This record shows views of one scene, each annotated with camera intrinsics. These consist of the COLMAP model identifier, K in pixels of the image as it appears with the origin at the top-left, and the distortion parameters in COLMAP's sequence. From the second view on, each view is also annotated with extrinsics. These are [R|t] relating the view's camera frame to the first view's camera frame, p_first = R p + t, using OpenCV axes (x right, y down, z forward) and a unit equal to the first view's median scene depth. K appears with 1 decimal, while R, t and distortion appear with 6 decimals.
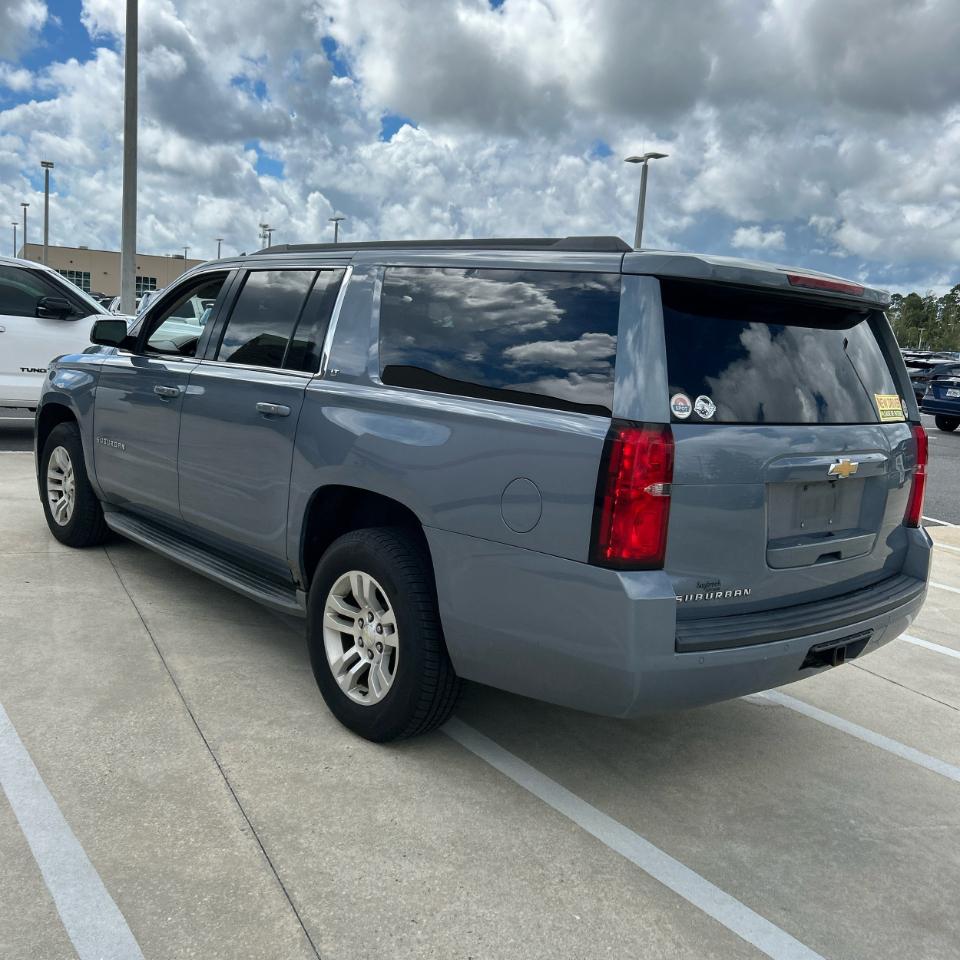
lens RADIAL K [[969.4, 0, 484.6], [0, 969.4, 477.2], [0, 0, 1]] dist [0.010716, 0.000000]
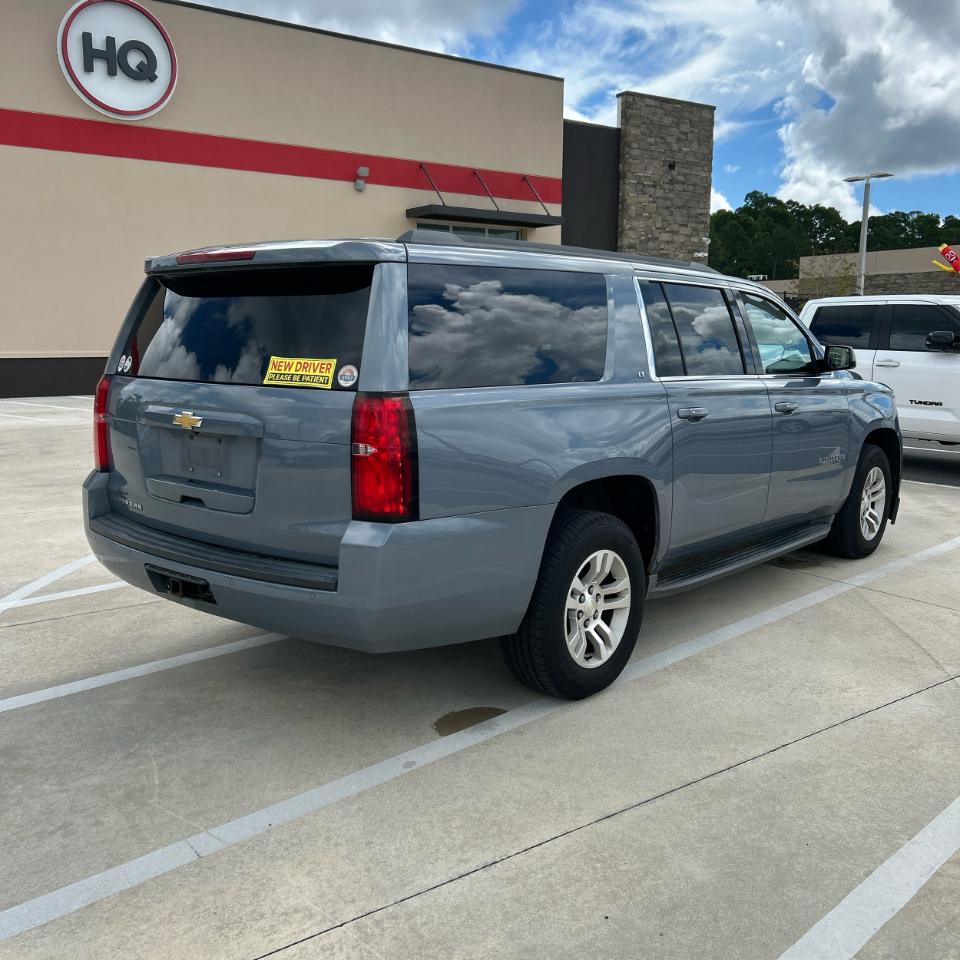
lens RADIAL K [[969.4, 0, 474.1], [0, 969.4, 478.6], [0, 0, 1]] dist [0.010716, 0.000000]
pose [[0.143891, 0.070022, -0.987113, 1.512139], [-0.138609, 0.989086, 0.049957, -0.044657], [0.979838, 0.129635, 0.152026, 1.150281]]
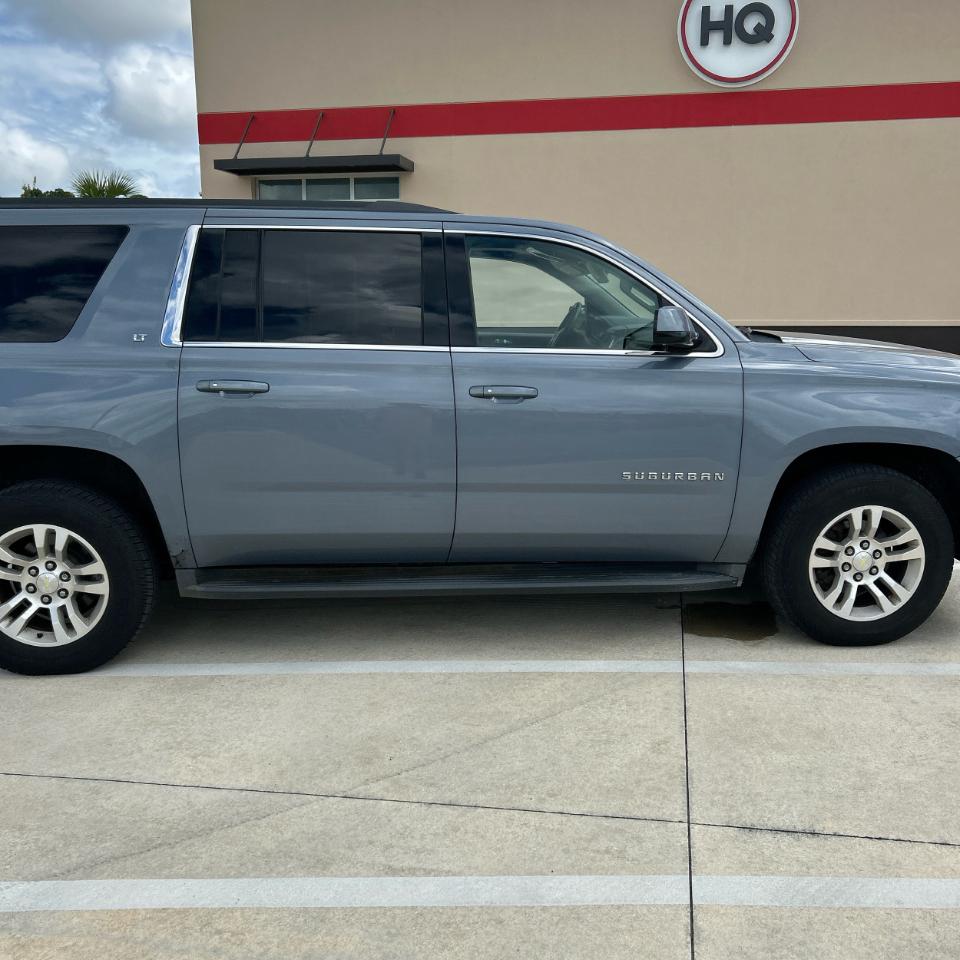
lens RADIAL K [[969.4, 0, 493.1], [0, 969.4, 486.0], [0, 0, 1]] dist [0.010716, 0.000000]
pose [[-0.598629, 0.072784, -0.797713, 0.921375], [-0.158065, 0.965549, 0.206715, -0.285738], [0.785276, 0.249836, -0.566501, 2.583950]]
